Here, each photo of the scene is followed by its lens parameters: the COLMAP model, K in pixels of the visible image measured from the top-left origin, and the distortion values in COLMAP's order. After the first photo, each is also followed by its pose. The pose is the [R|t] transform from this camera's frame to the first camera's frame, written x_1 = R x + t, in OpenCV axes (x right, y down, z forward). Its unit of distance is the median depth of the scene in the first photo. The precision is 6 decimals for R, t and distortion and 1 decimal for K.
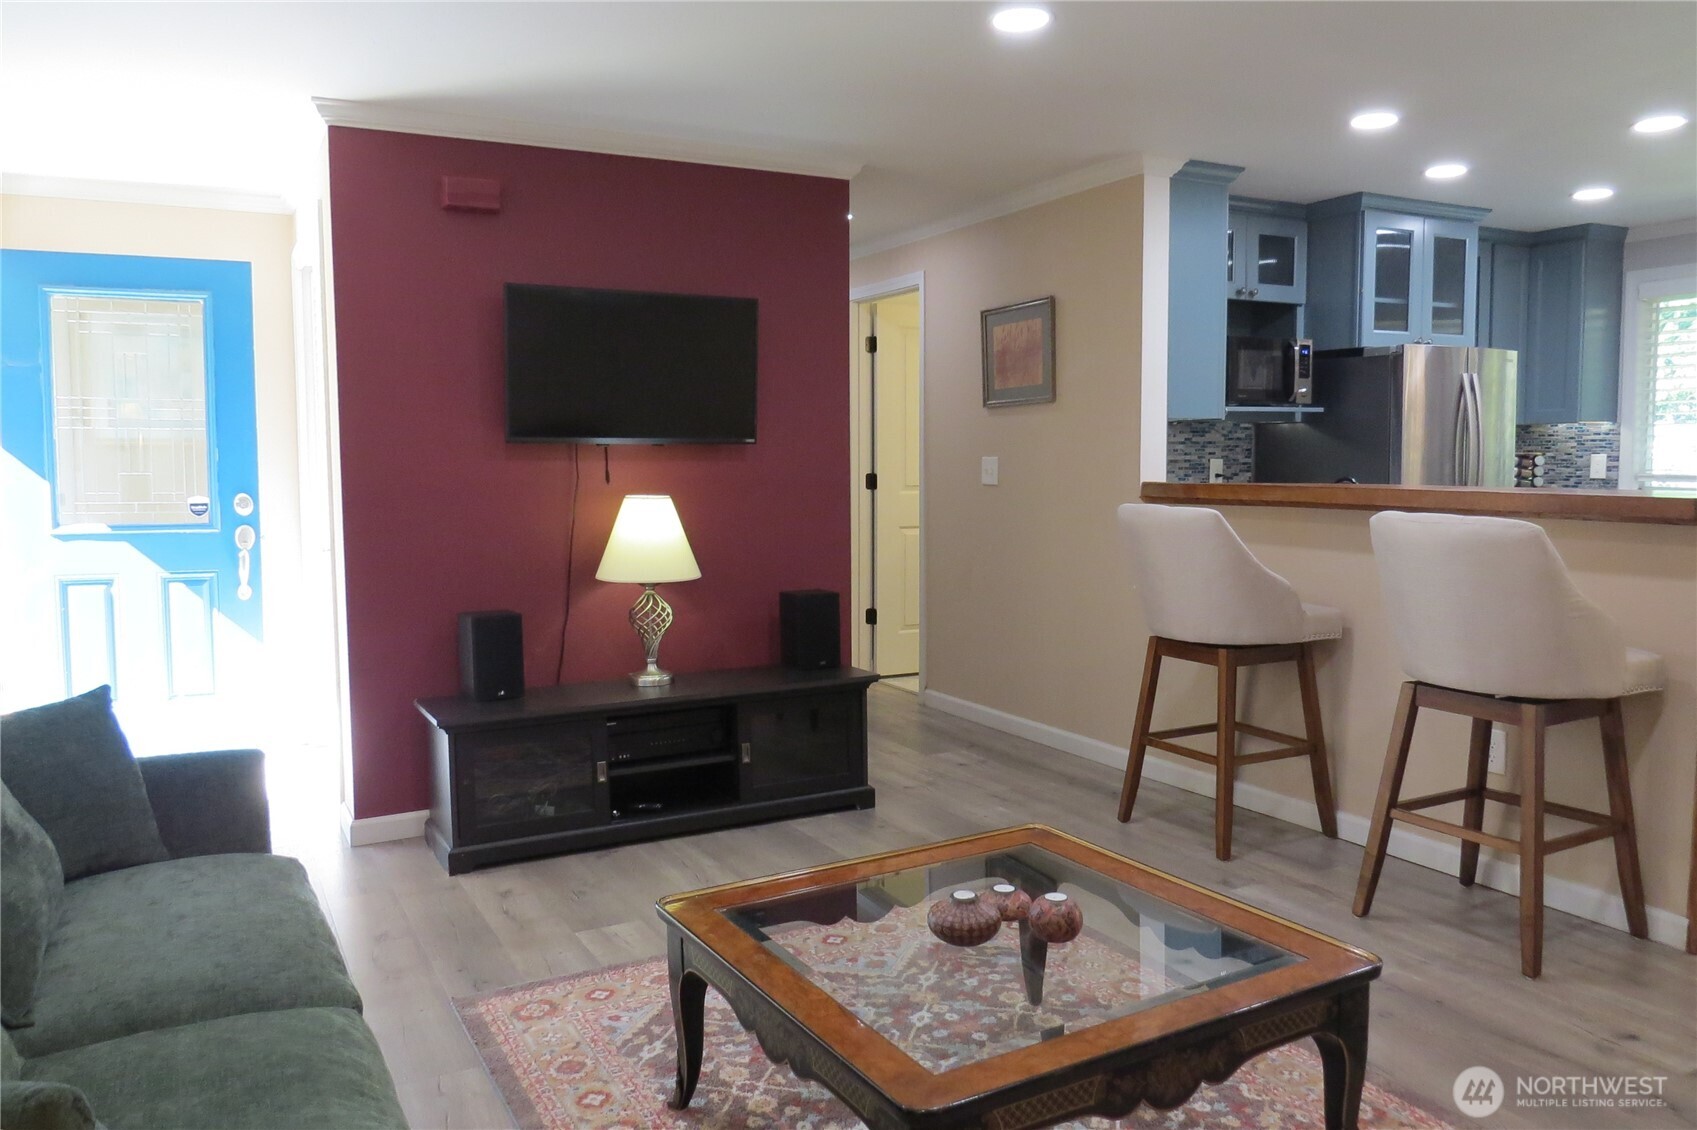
lens RADIAL K [[1272.2, 0, 858.2], [0, 1272.2, 560.9], [0, 0, 1]] dist [-0.013451, -0.000263]
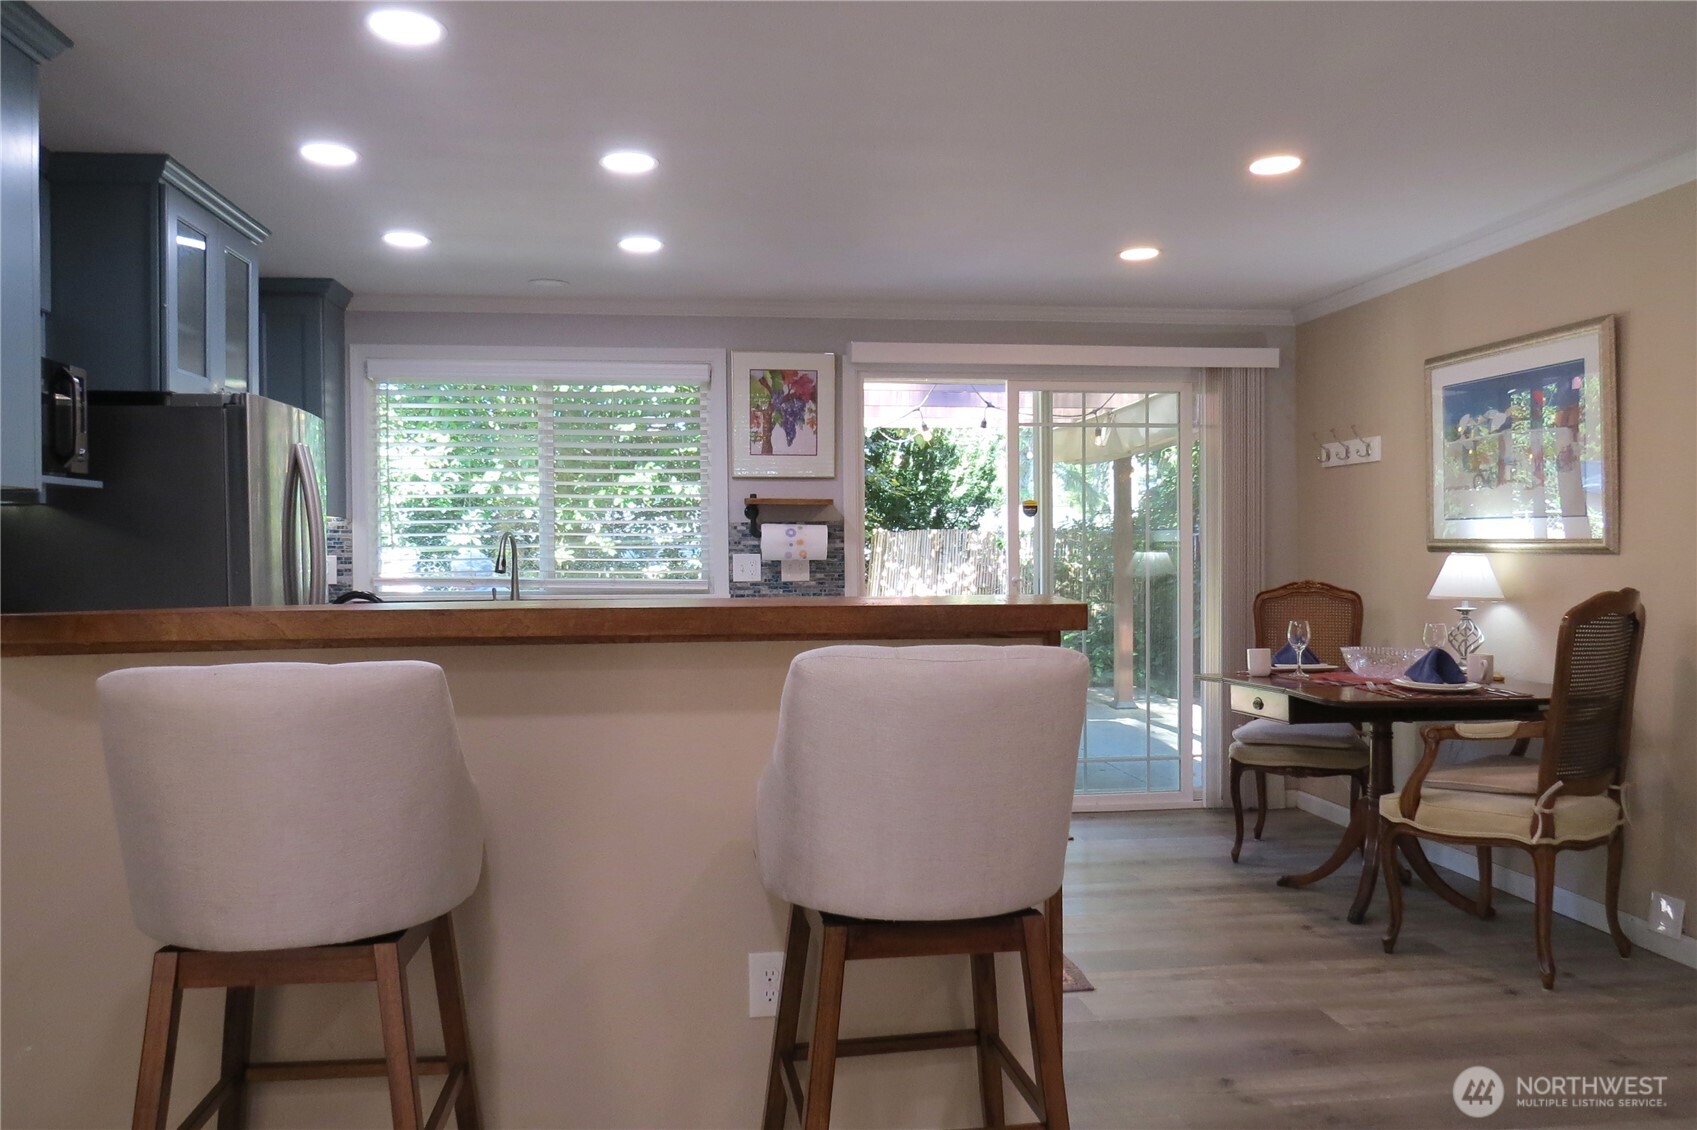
lens RADIAL K [[1272.2, 0, 858.2], [0, 1272.2, 560.9], [0, 0, 1]] dist [-0.013451, -0.000263]
pose [[0.354388, -0.008499, 0.935060, -0.110790], [0.086625, 0.995957, -0.023778, -0.049051], [-0.931077, 0.089426, 0.353692, 0.608747]]
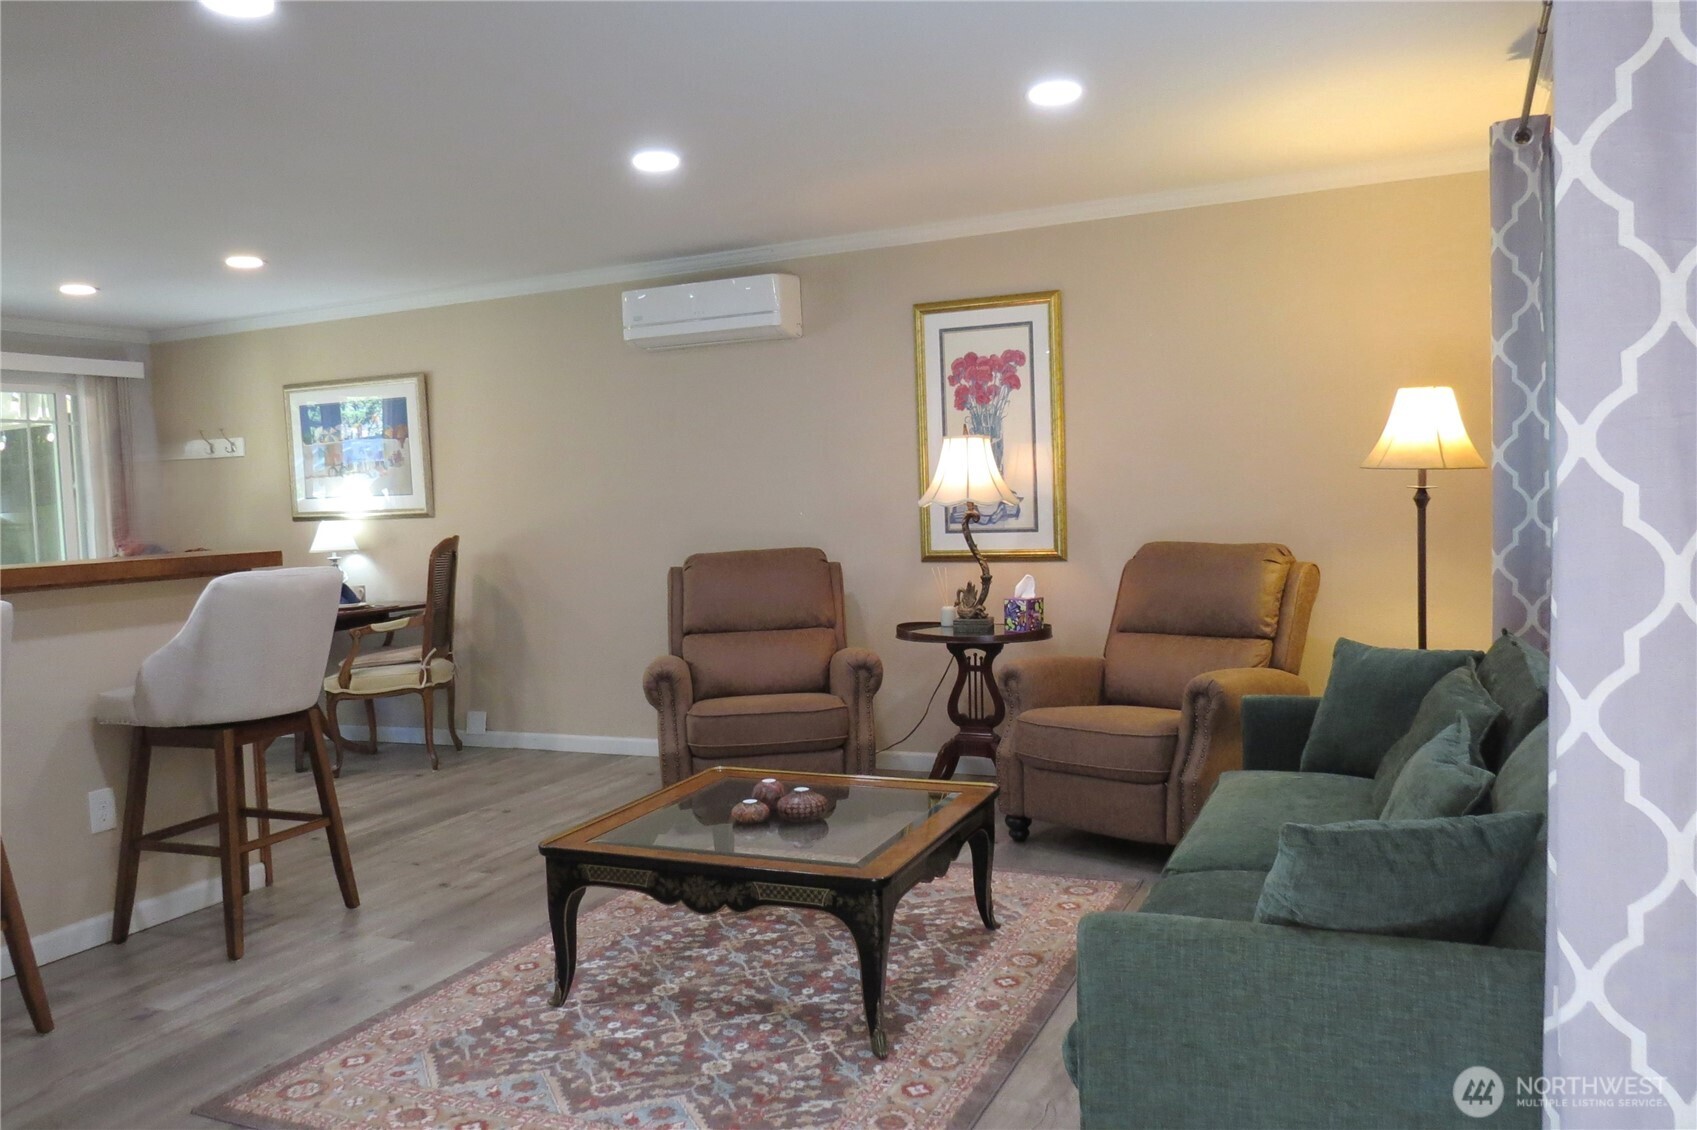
lens RADIAL K [[1272.2, 0, 858.2], [0, 1272.2, 560.9], [0, 0, 1]] dist [-0.013451, -0.000263]
pose [[-0.602063, -0.016326, 0.798282, -0.601116], [0.111324, 0.988309, 0.104173, -0.079193], [-0.790650, 0.151586, -0.593207, 0.940489]]
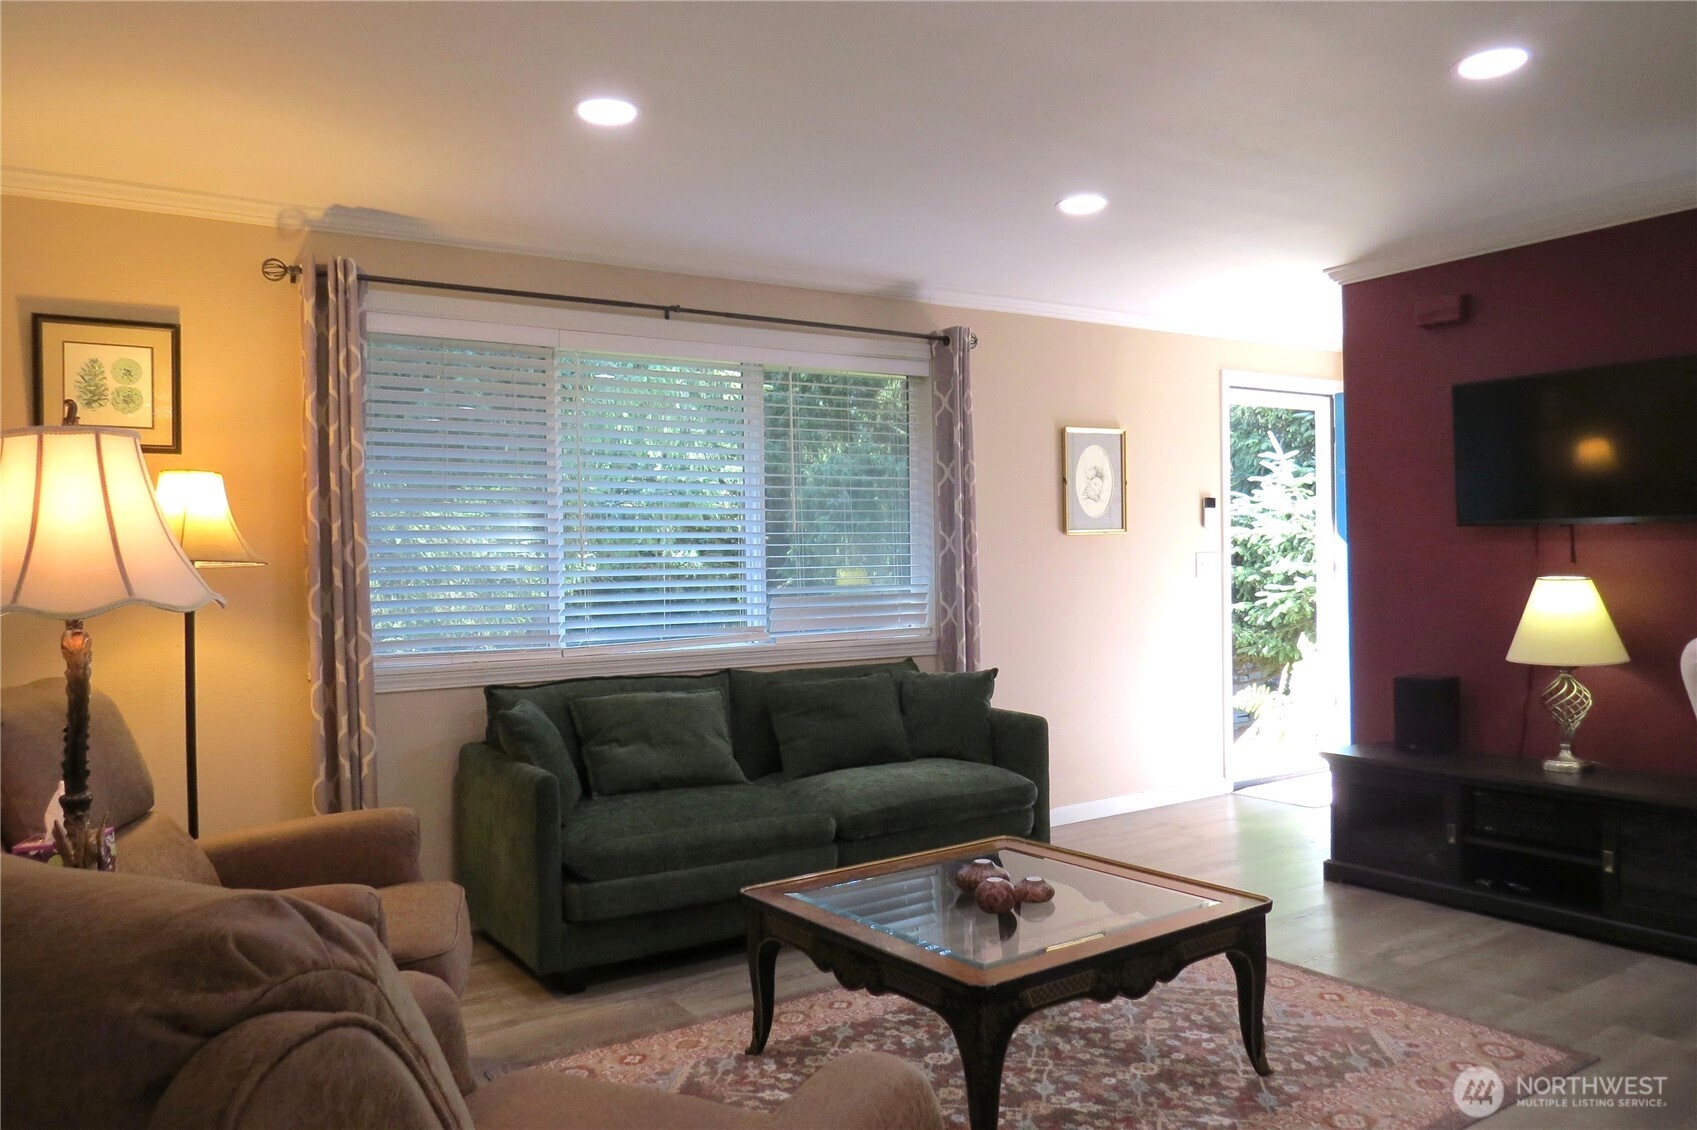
lens RADIAL K [[1237.5, 0, 848.5], [0, 1237.5, 565.0], [0, 0, 1]] dist [-0.023454, -0.000486]
pose [[0.084745, 0.012633, -0.996323, 0.741699], [-0.063796, 0.997937, 0.007227, -0.032346], [0.994358, 0.062949, 0.085376, 0.377182]]
